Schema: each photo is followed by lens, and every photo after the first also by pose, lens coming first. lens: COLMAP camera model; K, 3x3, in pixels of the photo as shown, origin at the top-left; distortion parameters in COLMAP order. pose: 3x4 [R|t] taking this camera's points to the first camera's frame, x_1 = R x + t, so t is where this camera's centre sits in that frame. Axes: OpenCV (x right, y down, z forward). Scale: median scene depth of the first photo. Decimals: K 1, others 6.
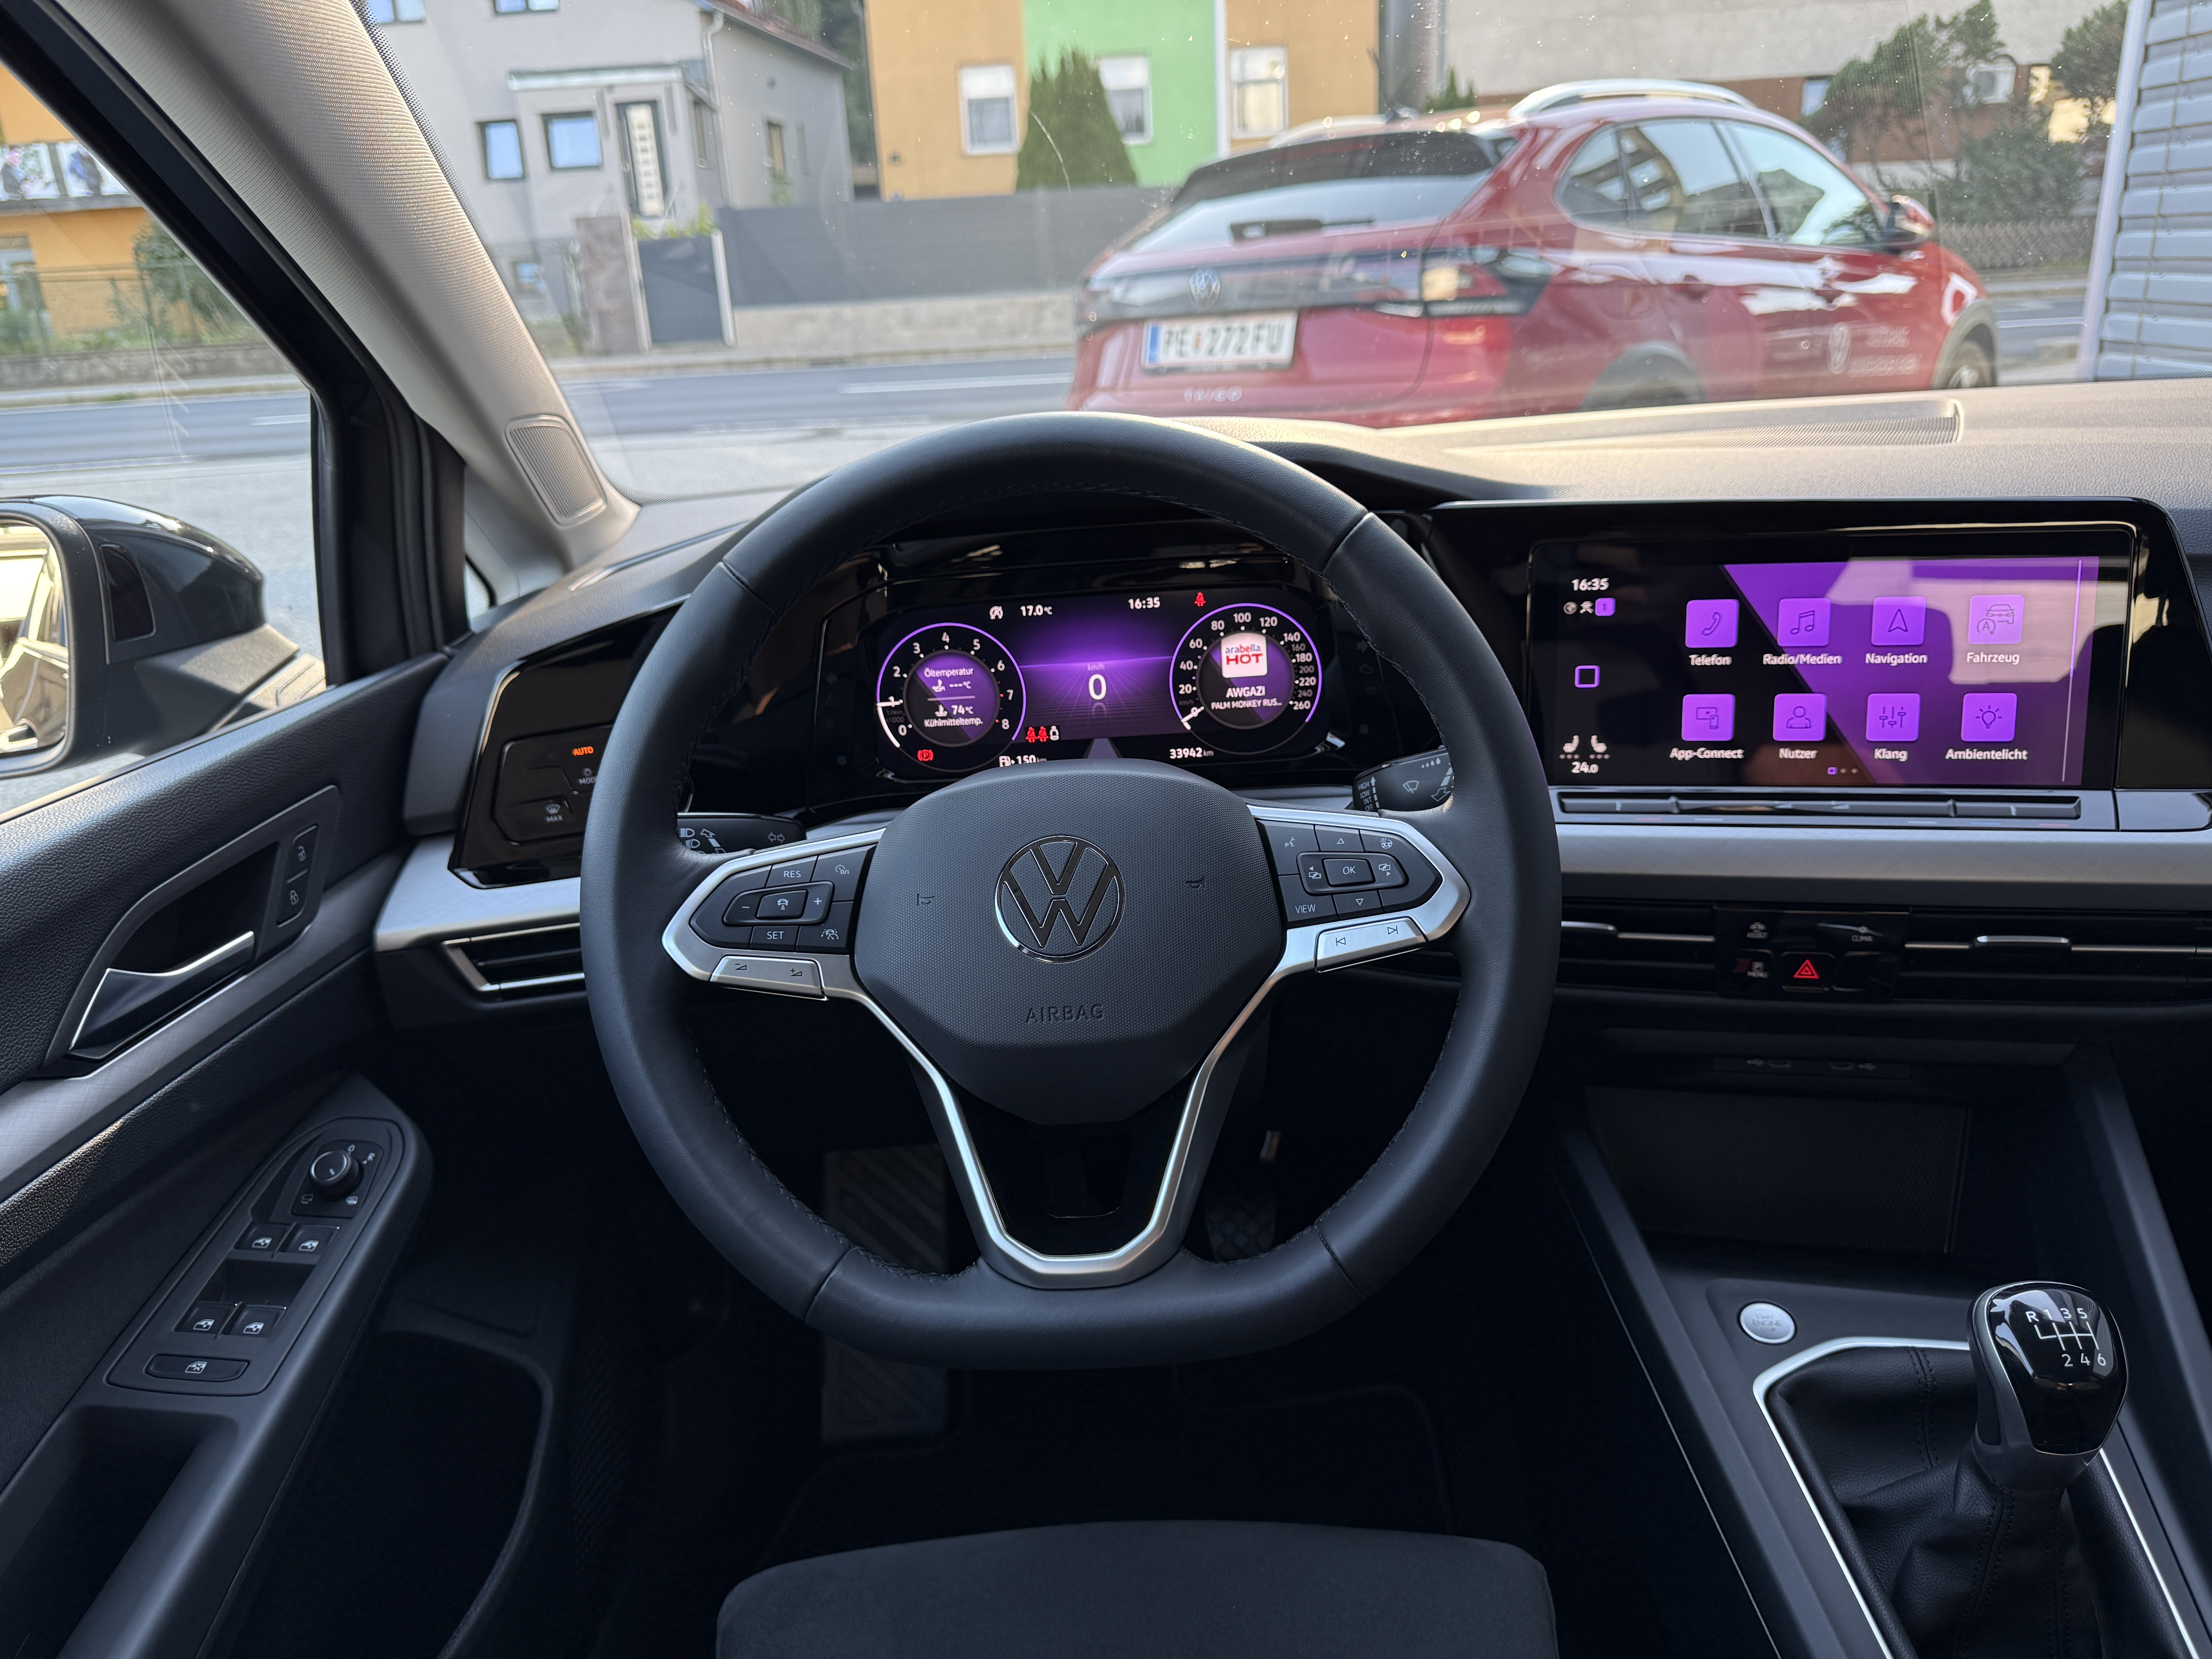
lens RADIAL K [[1568.7, 0, 1117.0], [0, 1568.7, 828.1], [0, 0, 1]] dist [0.071801, -0.091325]
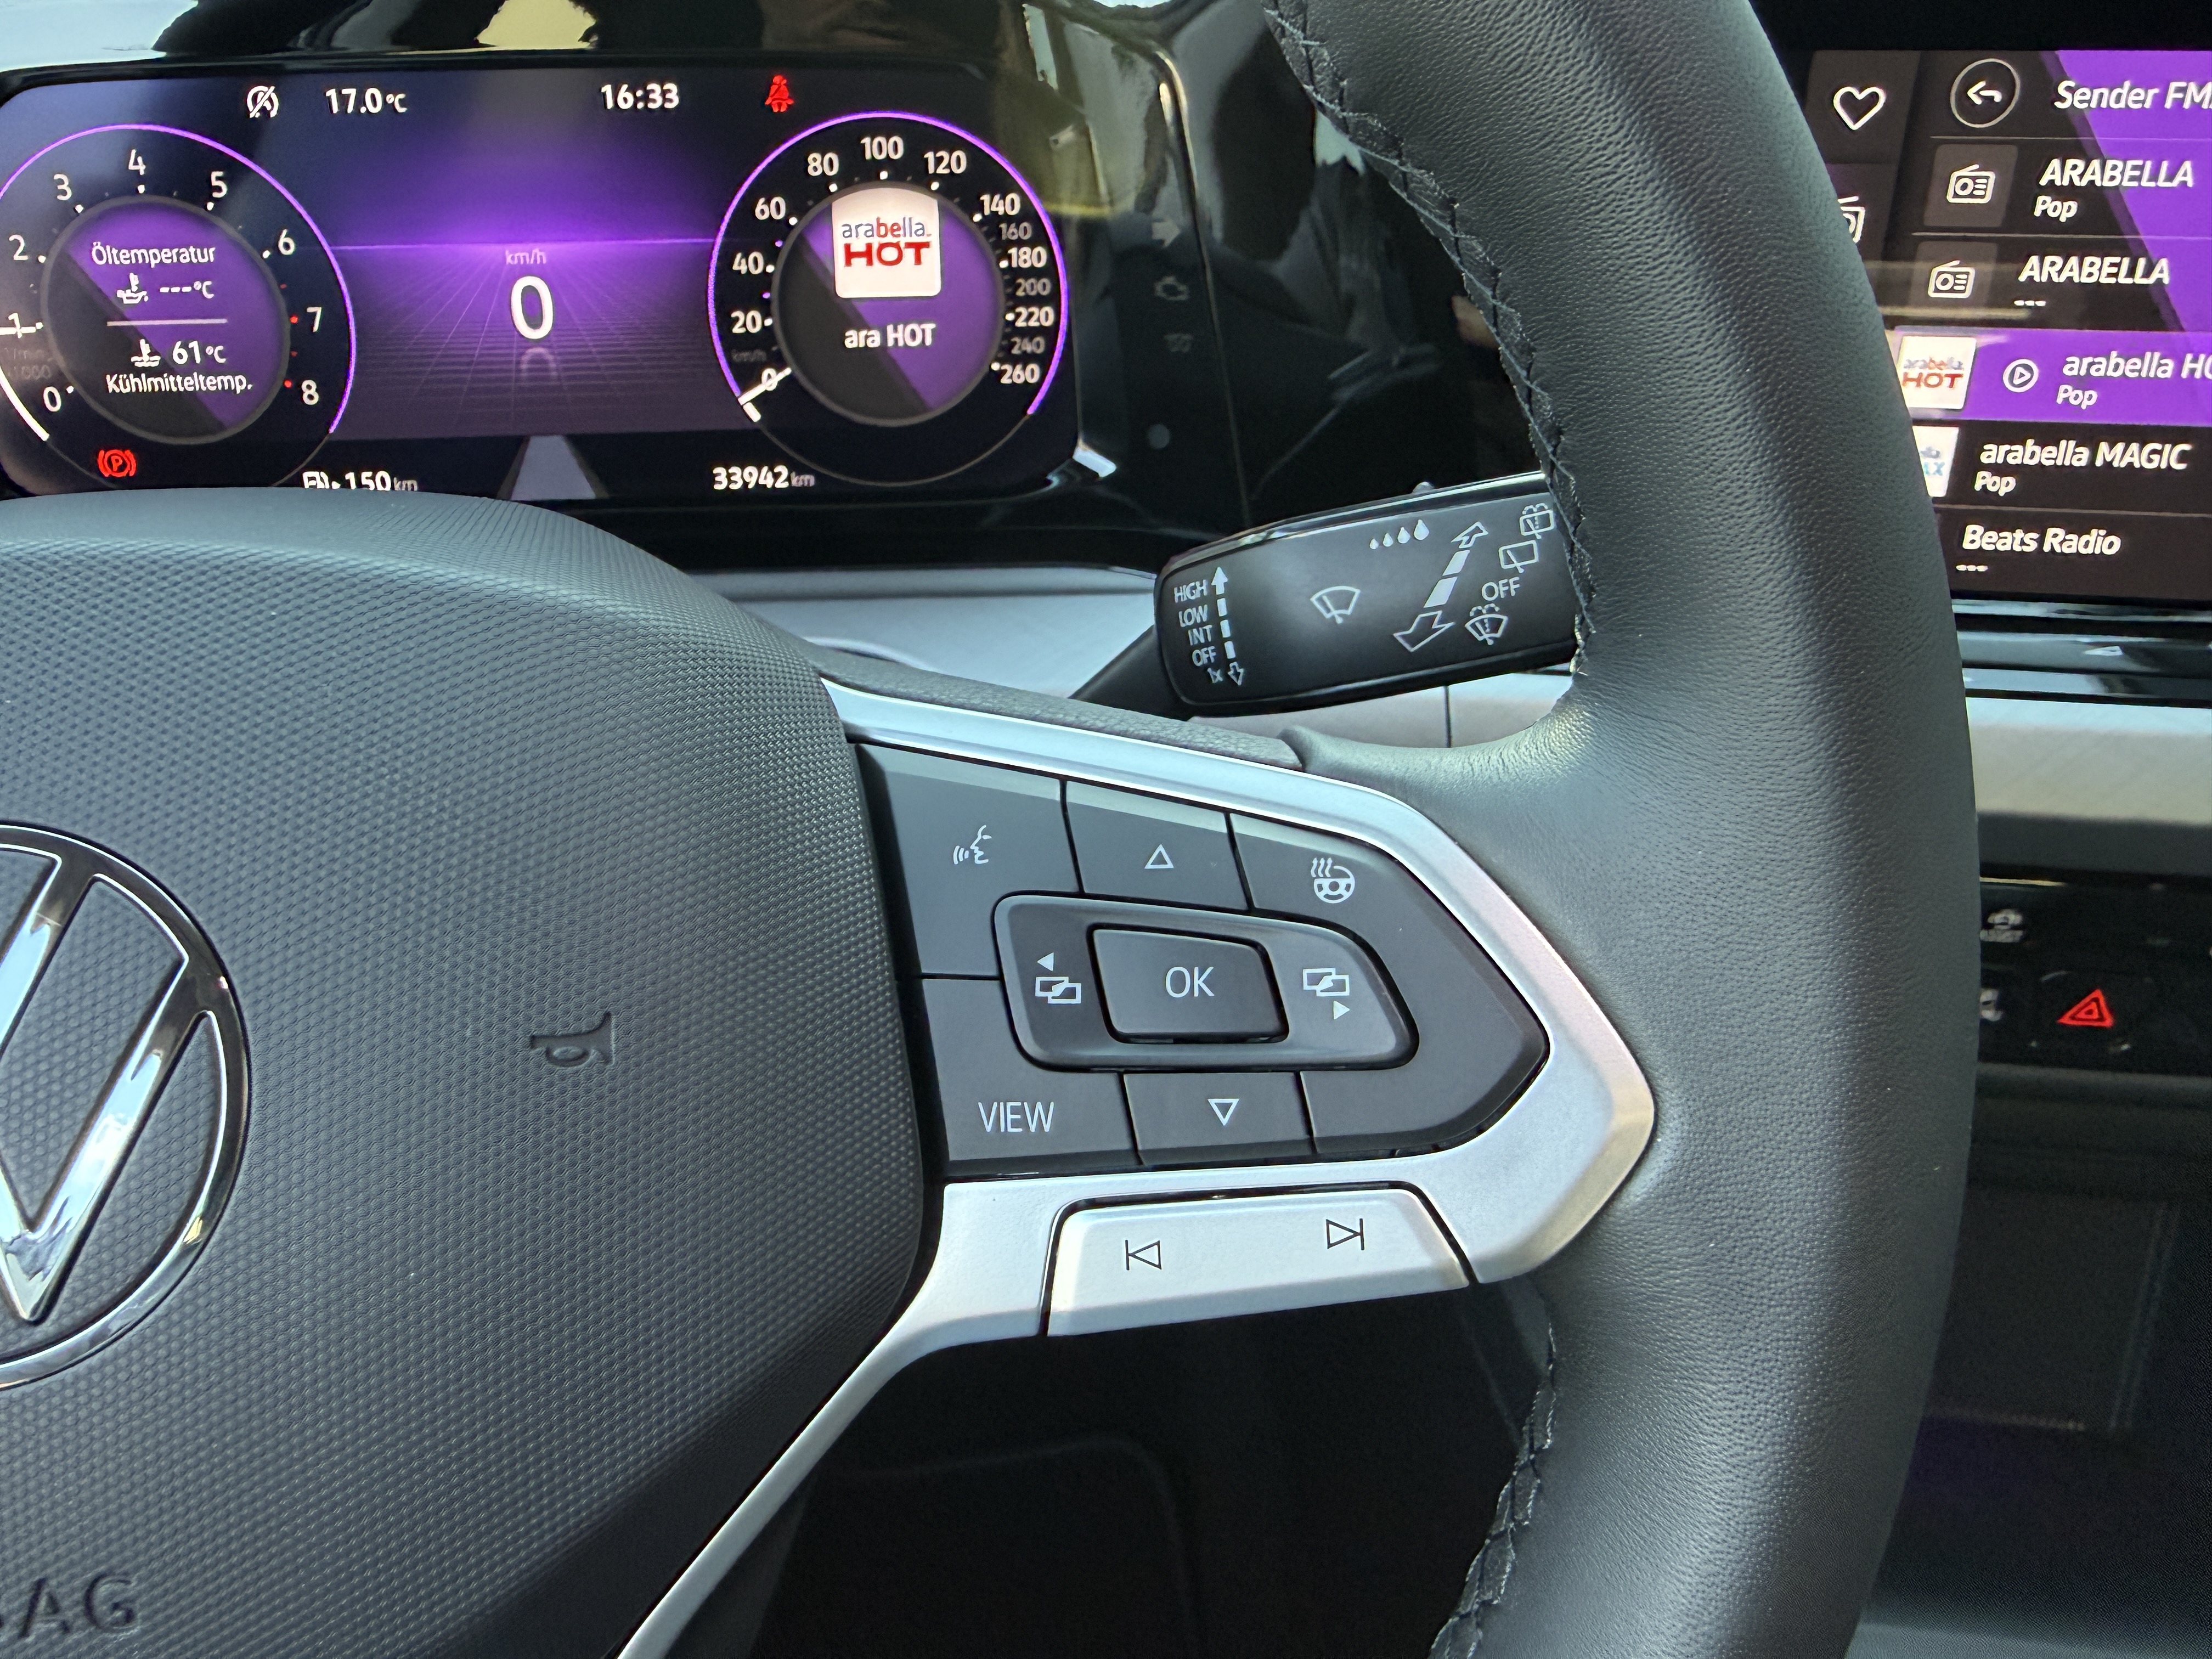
lens RADIAL K [[1629.6, 0, 1006.1], [0, 1629.6, 821.1], [0, 0, 1]] dist [-0.000858, 0.001641]
pose [[0.993510, 0.008404, 0.113435, 0.064654], [-0.027013, 0.986169, 0.163527, -0.030389], [-0.110492, -0.165530, 0.979996, 0.546713]]
